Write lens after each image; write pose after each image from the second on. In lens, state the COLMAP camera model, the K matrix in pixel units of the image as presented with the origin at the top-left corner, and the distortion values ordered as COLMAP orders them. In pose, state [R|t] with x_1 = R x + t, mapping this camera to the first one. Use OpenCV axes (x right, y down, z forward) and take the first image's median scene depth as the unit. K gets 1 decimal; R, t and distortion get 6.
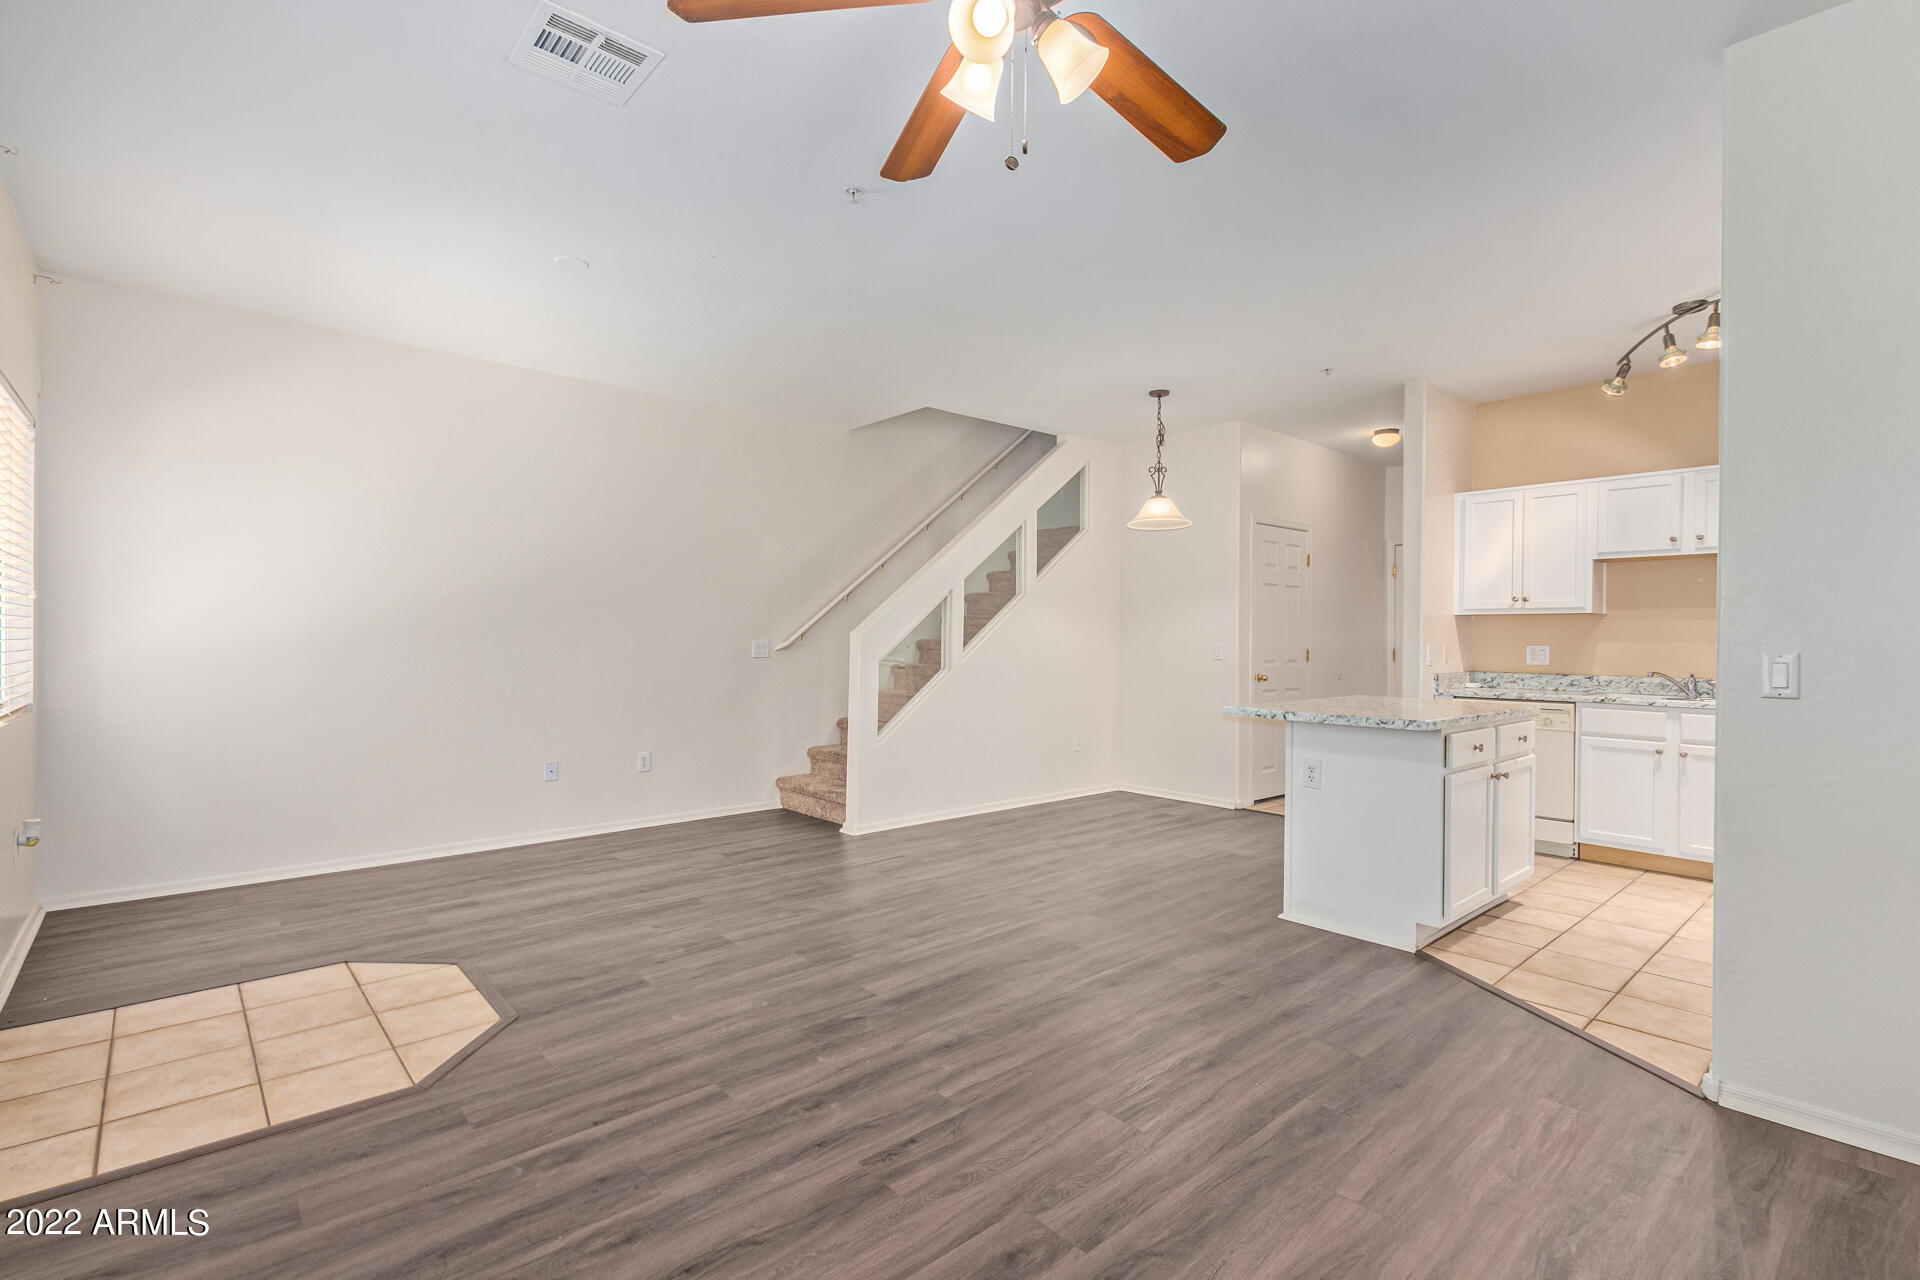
lens RADIAL K [[876.5, 0, 962.7], [0, 876.5, 643.5], [0, 0, 1]] dist [0.005979, -0.002467]
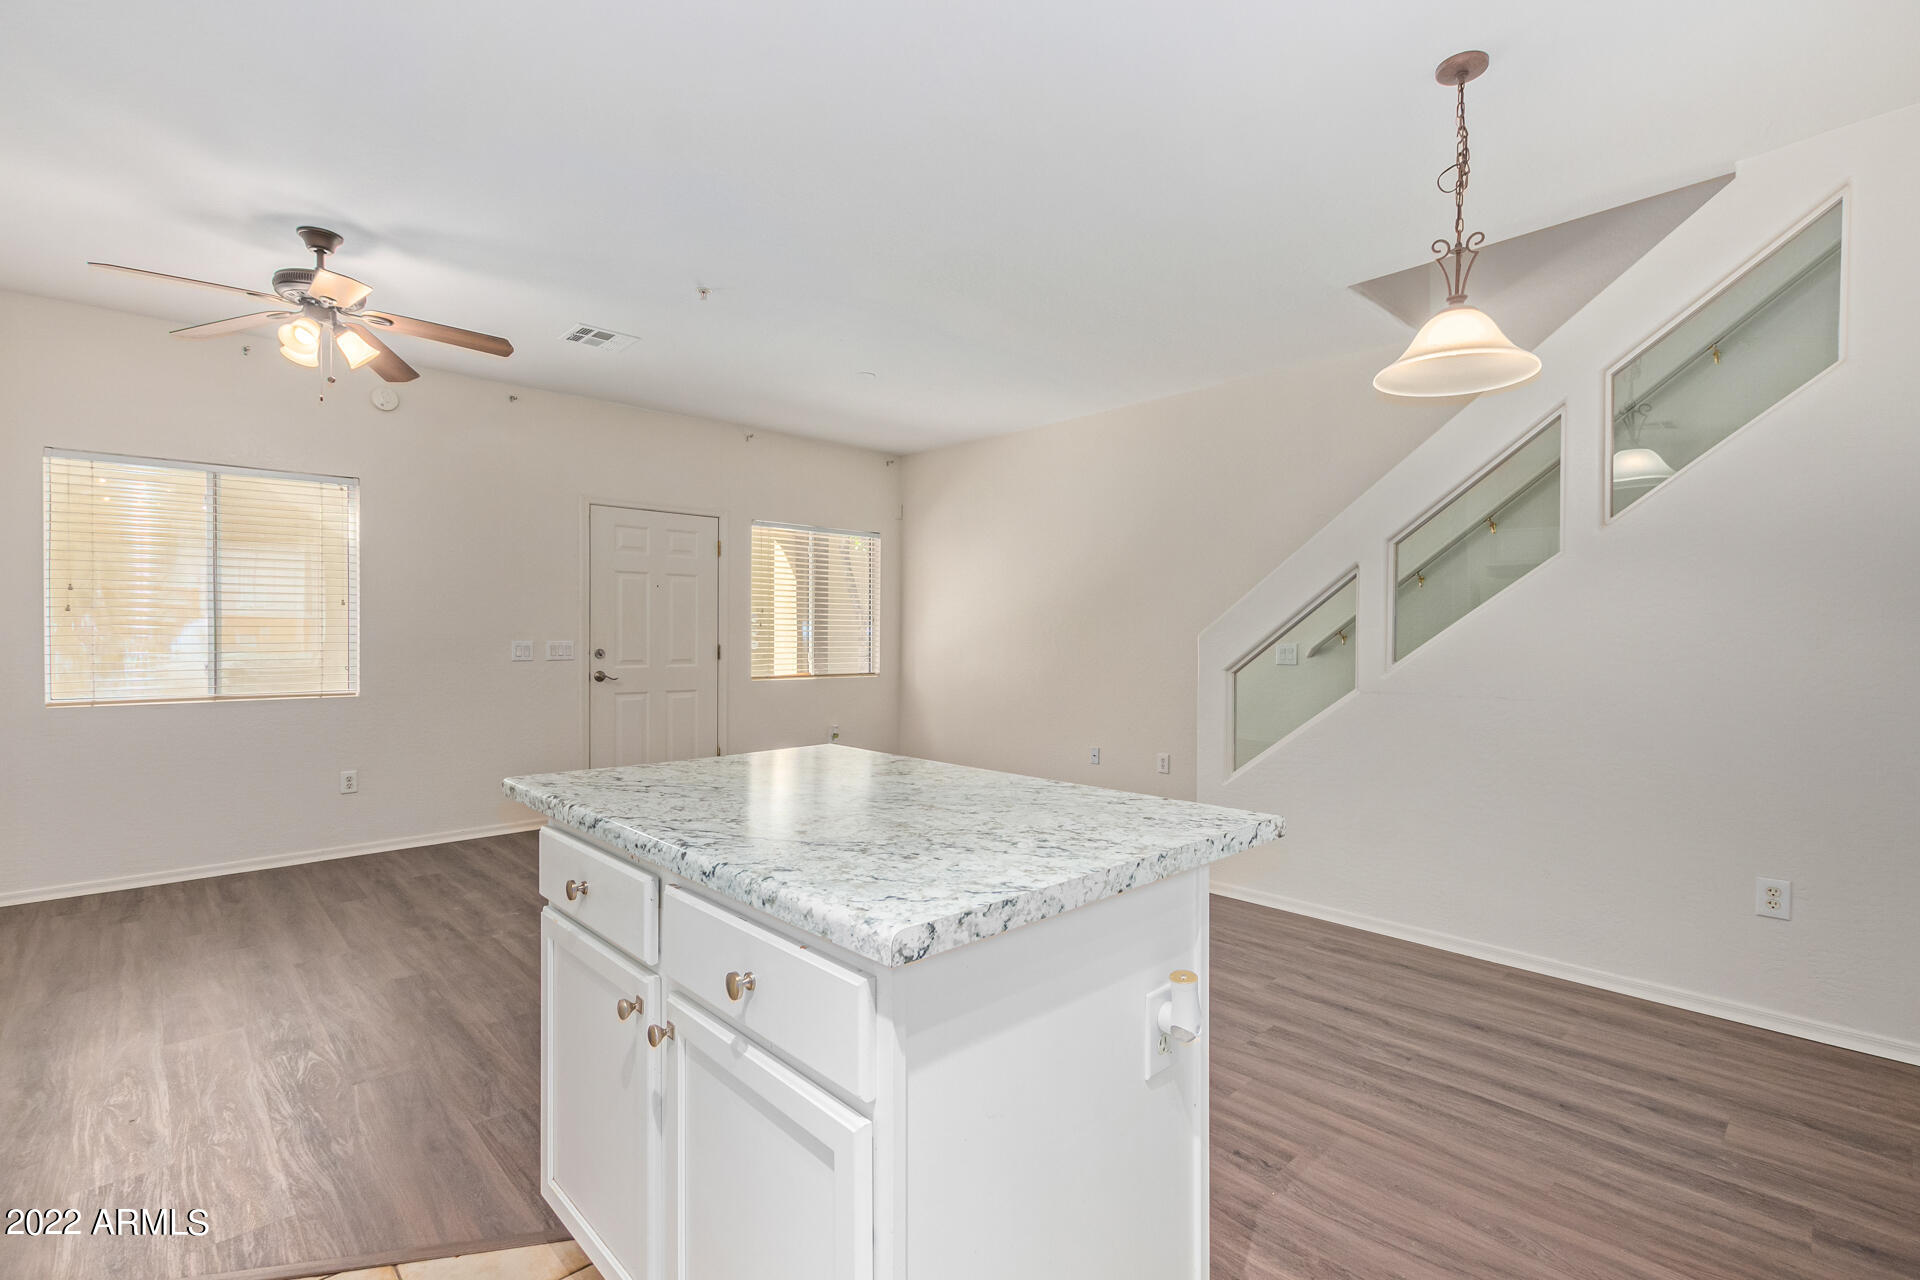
lens RADIAL K [[876.5, 0, 957.9], [0, 876.5, 635.8], [0, 0, 1]] dist [0.005979, -0.002467]
pose [[0.026469, -0.007563, -0.999621, 0.917015], [-0.008418, 0.999934, -0.007788, -0.002401], [0.999614, 0.008621, 0.026403, 1.050035]]
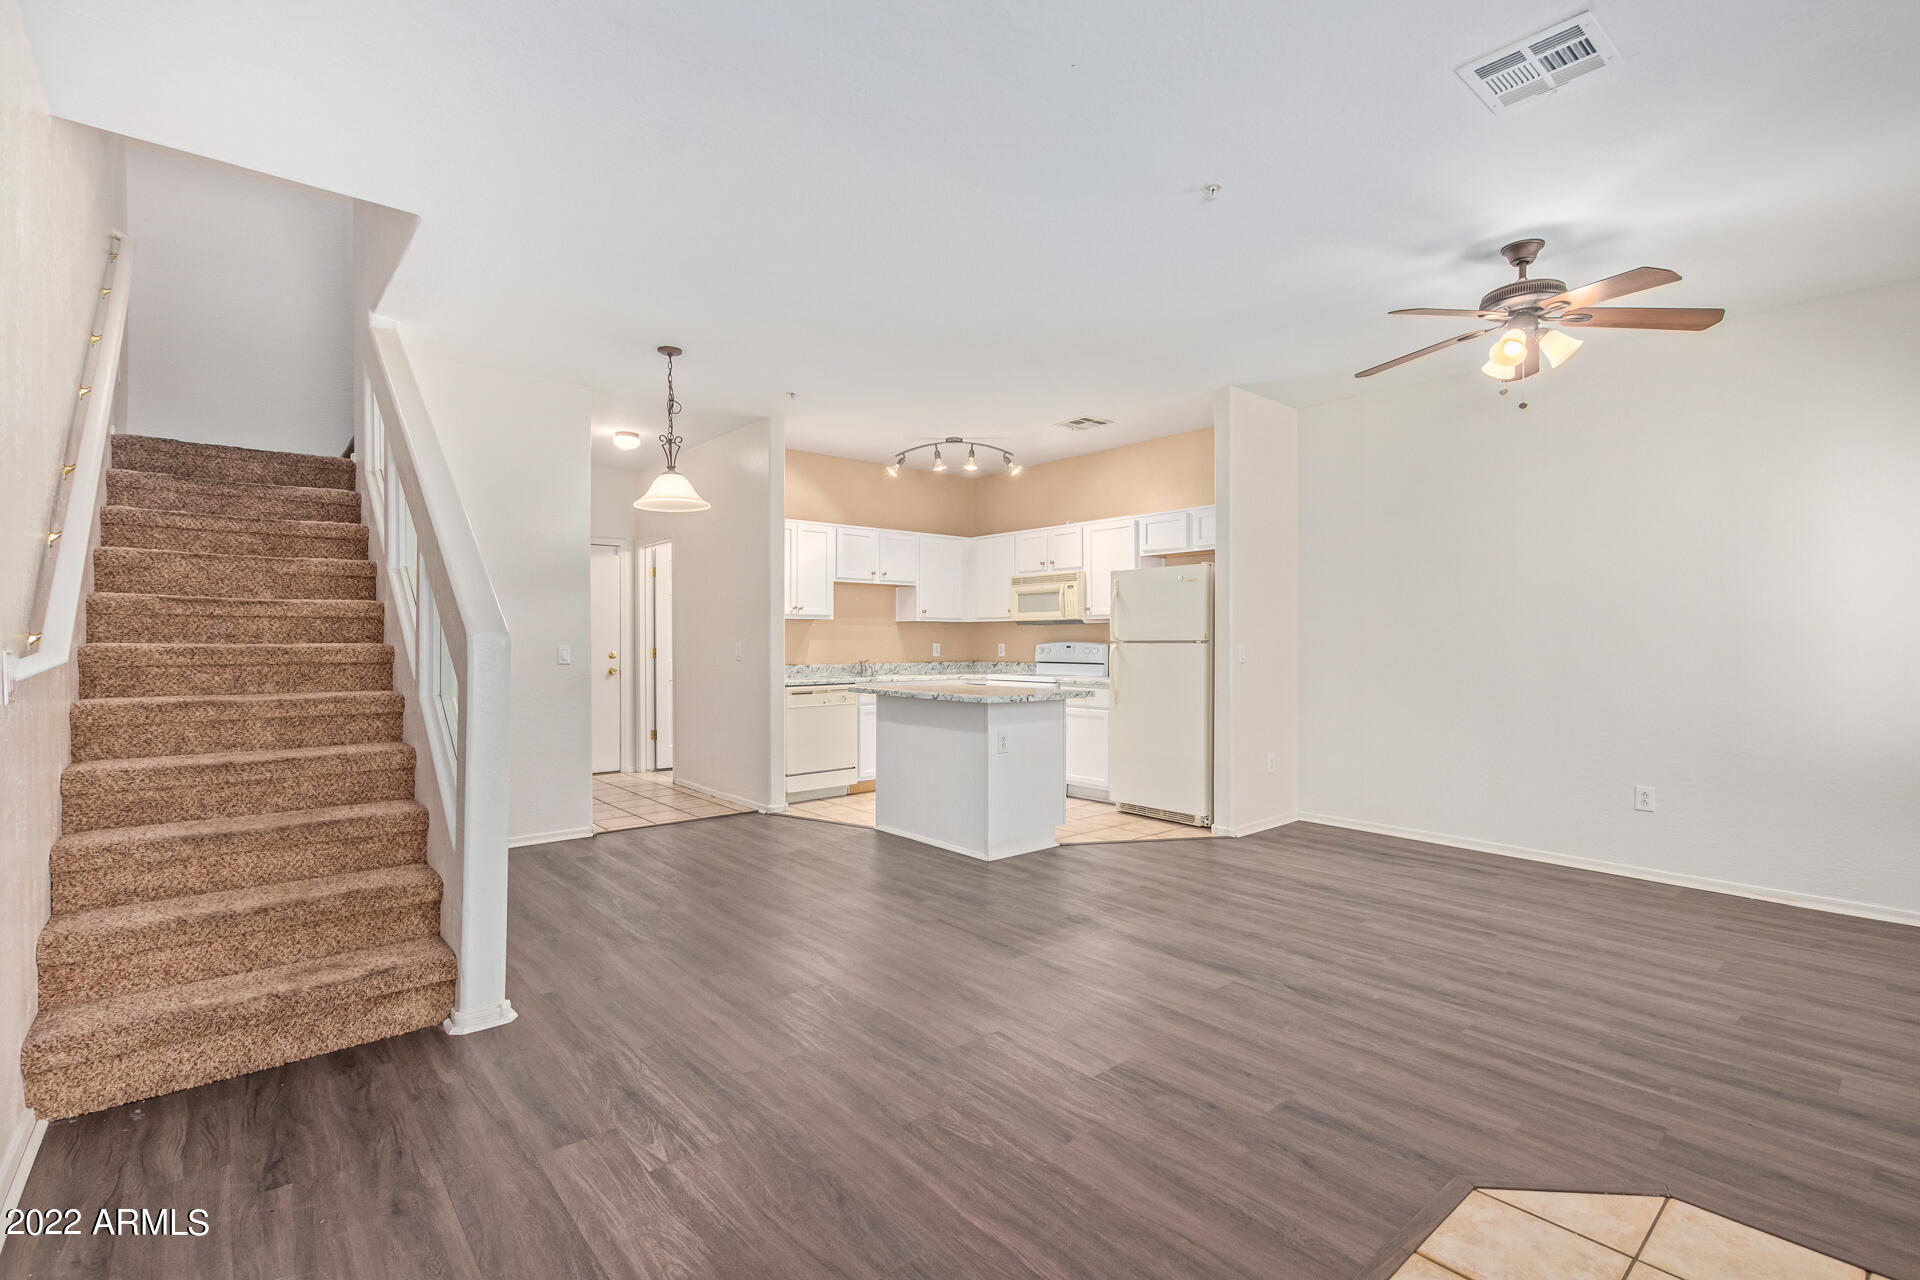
lens RADIAL K [[876.5, 0, 959.3], [0, 876.5, 640.4], [0, 0, 1]] dist [0.005979, -0.002467]
pose [[0.022733, -0.006973, 0.999717, -0.876004], [0.005784, 0.999960, 0.006843, -0.012572], [-0.999725, 0.005627, 0.022773, 0.989201]]
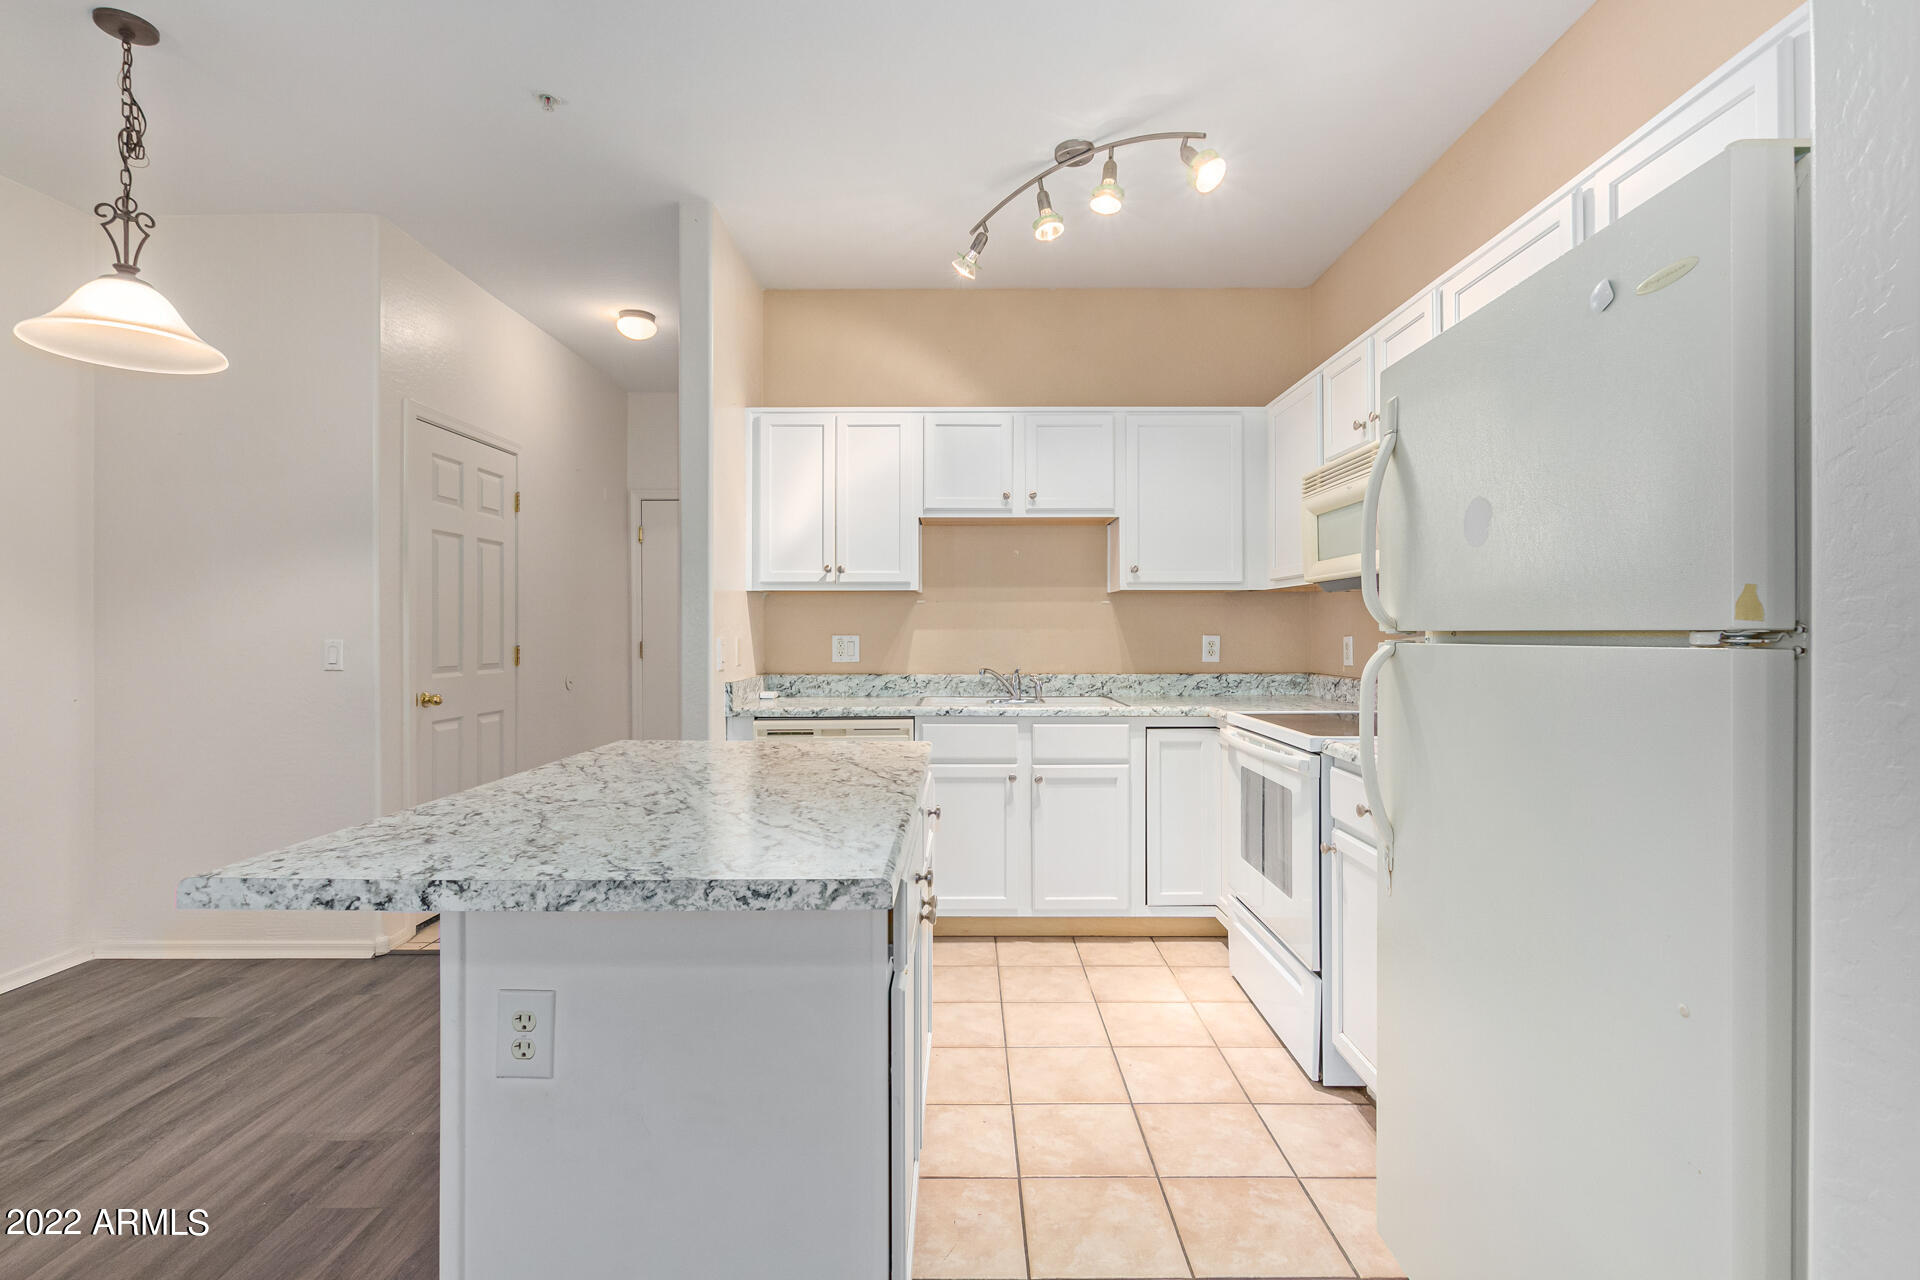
lens RADIAL K [[876.5, 0, 962.2], [0, 876.5, 624.8], [0, 0, 1]] dist [0.005979, -0.002467]
pose [[0.667007, -0.004218, 0.745039, 0.250732], [0.011079, 0.999930, -0.004258, -0.003230], [-0.744969, 0.011095, 0.667007, 0.624395]]
